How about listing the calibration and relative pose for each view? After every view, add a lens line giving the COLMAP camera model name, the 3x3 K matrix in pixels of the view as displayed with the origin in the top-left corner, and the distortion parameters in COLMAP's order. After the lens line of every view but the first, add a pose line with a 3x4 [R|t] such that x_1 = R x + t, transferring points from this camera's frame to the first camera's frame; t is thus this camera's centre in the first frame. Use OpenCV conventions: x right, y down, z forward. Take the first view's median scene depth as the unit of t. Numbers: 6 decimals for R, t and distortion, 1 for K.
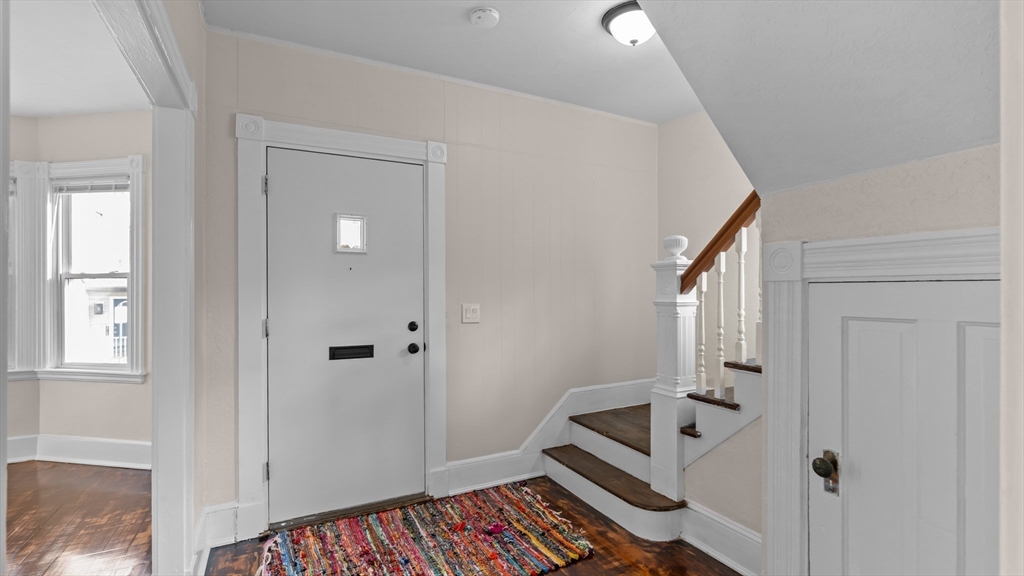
lens RADIAL K [[463.3, 0, 507.5], [0, 463.3, 291.6], [0, 0, 1]] dist [-0.002760, 0.000109]
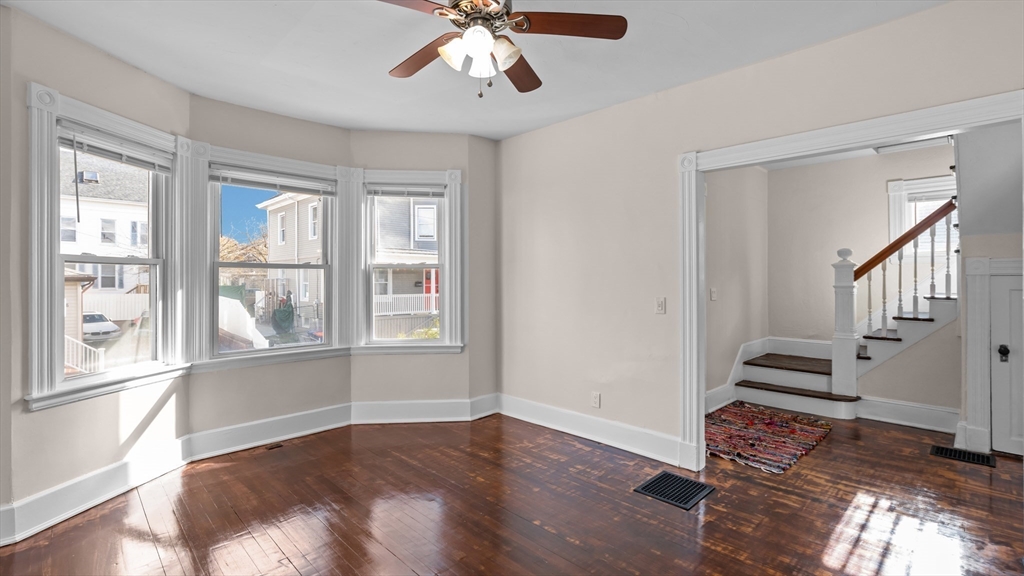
lens RADIAL K [[462.1, 0, 511.3], [0, 462.1, 284.5], [0, 0, 1]] dist [-0.003697, -0.000216]
pose [[0.958848, -0.000897, 0.283919, -0.981559], [-0.000316, 0.999991, 0.004226, 0.007888], [-0.283920, -0.004142, 0.958839, -0.229620]]
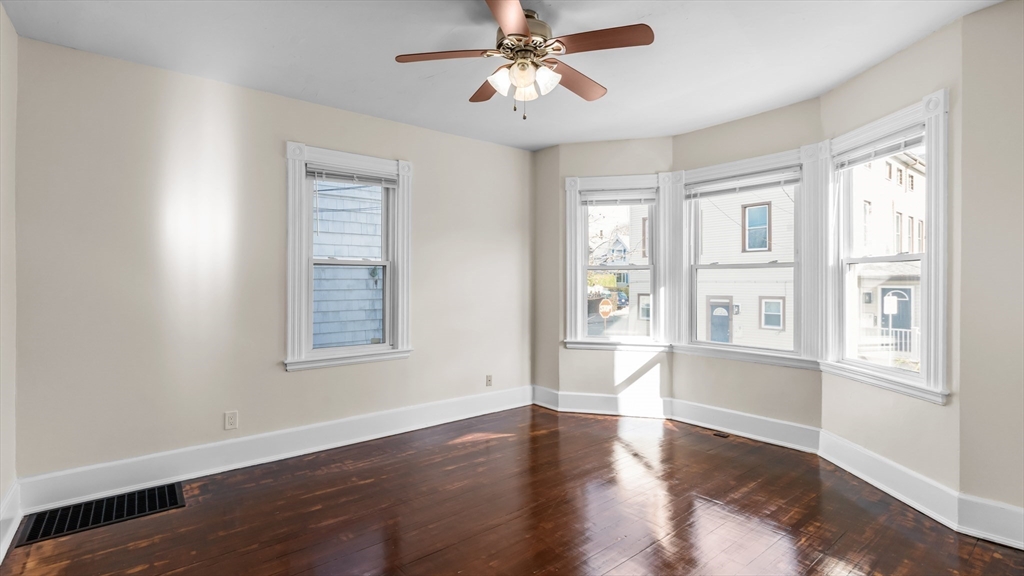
lens RADIAL K [[472.0, 0, 510.2], [0, 472.0, 279.9], [0, 0, 1]] dist [-0.002789, -0.000112]
pose [[0.203504, -0.000180, -0.979074, -0.201146], [-0.002256, 0.999997, -0.000653, 0.005037], [0.979072, 0.002342, 0.203503, 0.181511]]
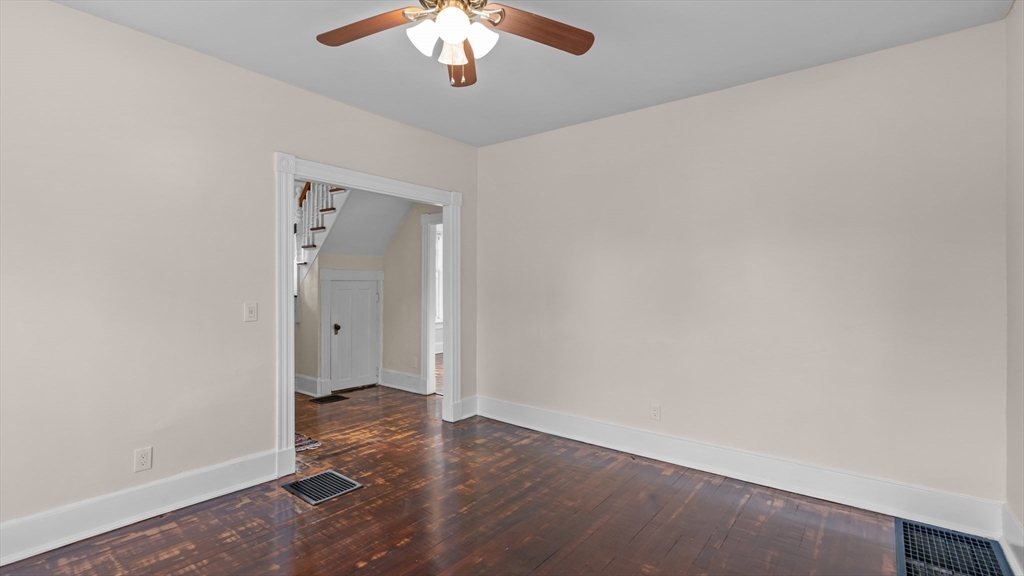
lens RADIAL K [[463.3, 0, 507.5], [0, 463.3, 291.6], [0, 0, 1]] dist [-0.002760, 0.000109]
pose [[-0.393947, -0.017023, 0.918976, -1.372246], [-0.001798, 0.999841, 0.017750, 0.001273], [-0.919131, 0.005340, -0.393915, 0.482310]]
